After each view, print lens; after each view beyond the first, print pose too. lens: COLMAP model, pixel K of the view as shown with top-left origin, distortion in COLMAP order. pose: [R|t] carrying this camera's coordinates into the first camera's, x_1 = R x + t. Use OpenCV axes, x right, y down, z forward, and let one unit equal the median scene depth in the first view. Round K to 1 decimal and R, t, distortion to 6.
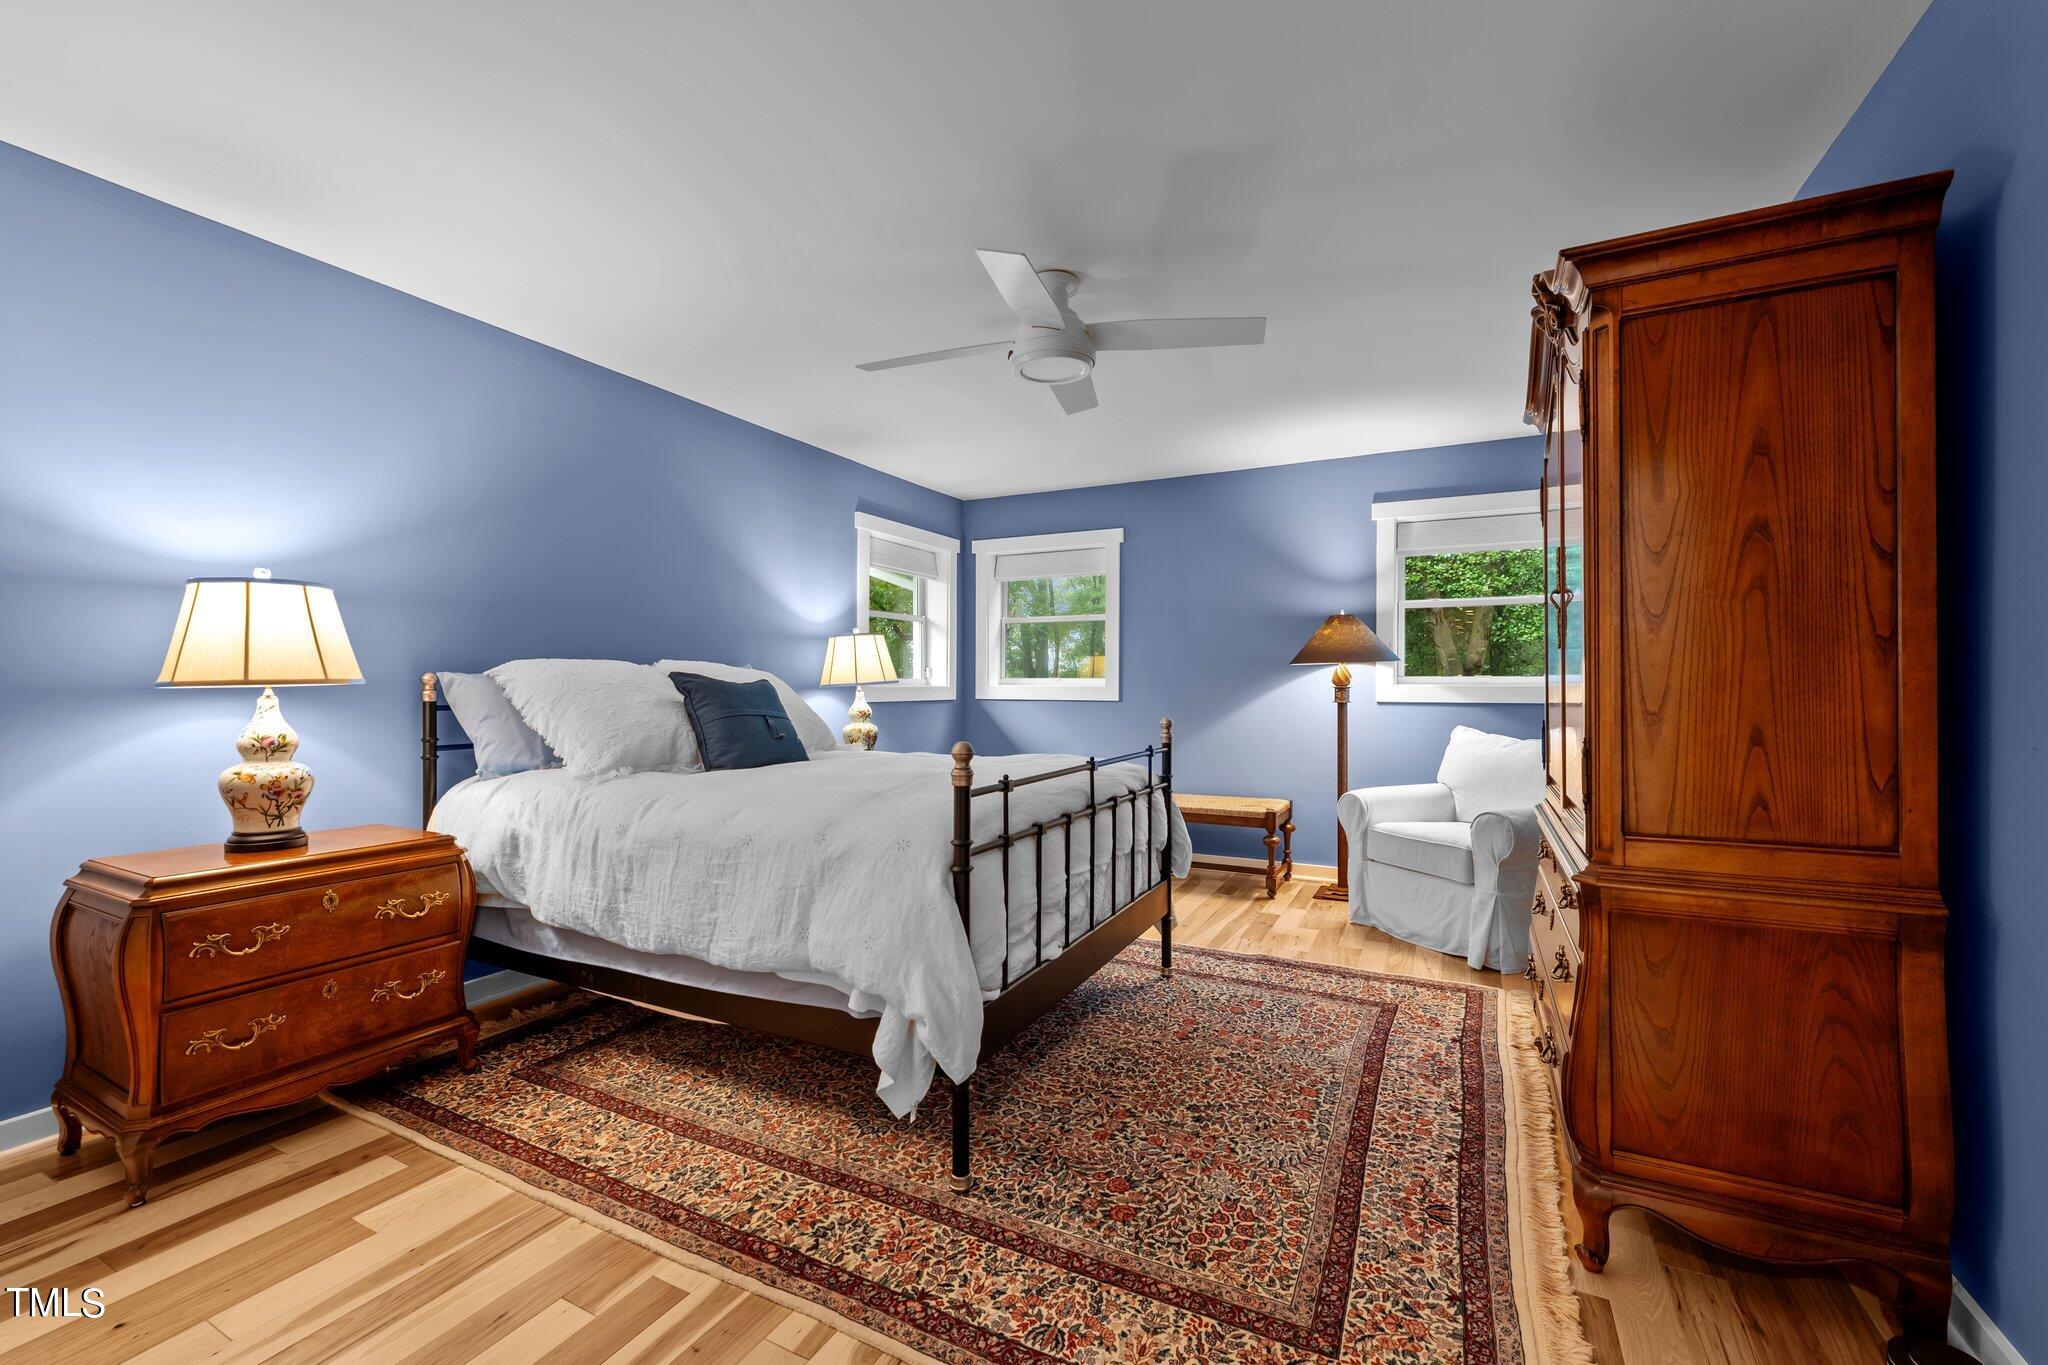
lens RADIAL K [[834.2, 0, 1024.0], [0, 834.2, 682.5], [0, 0, 1]] dist [0.001057, 0.000130]
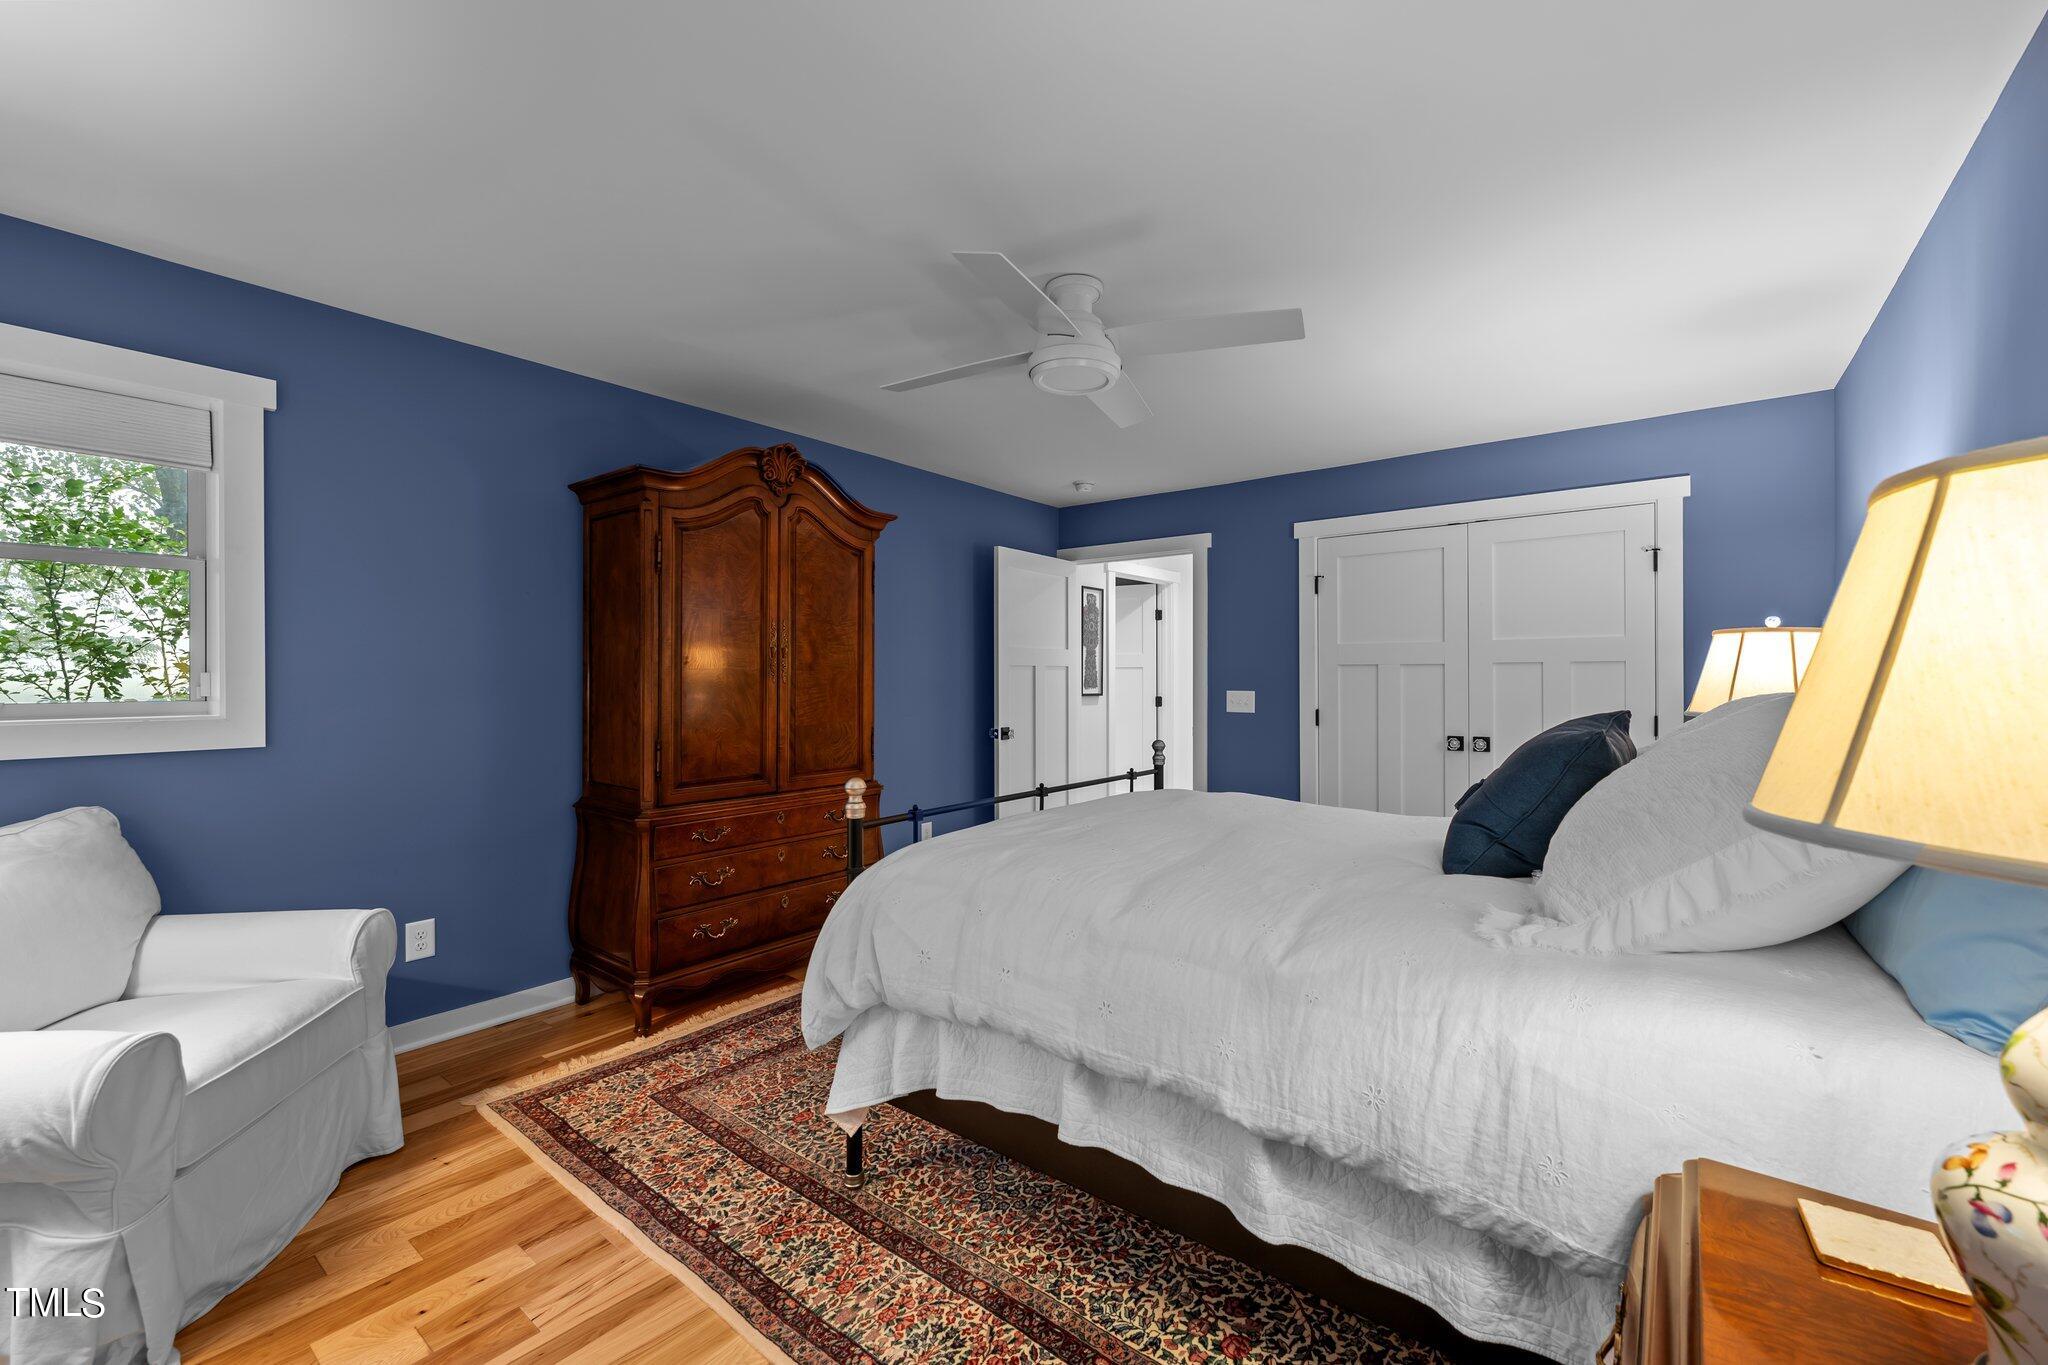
lens RADIAL K [[834.2, 0, 1024.0], [0, 834.2, 682.5], [0, 0, 1]] dist [0.001057, 0.000130]
pose [[-0.982253, 0.002629, 0.187540, -0.080774], [0.002758, 0.999996, 0.000425, -0.029556], [-0.187538, 0.000934, -0.982257, 1.745339]]
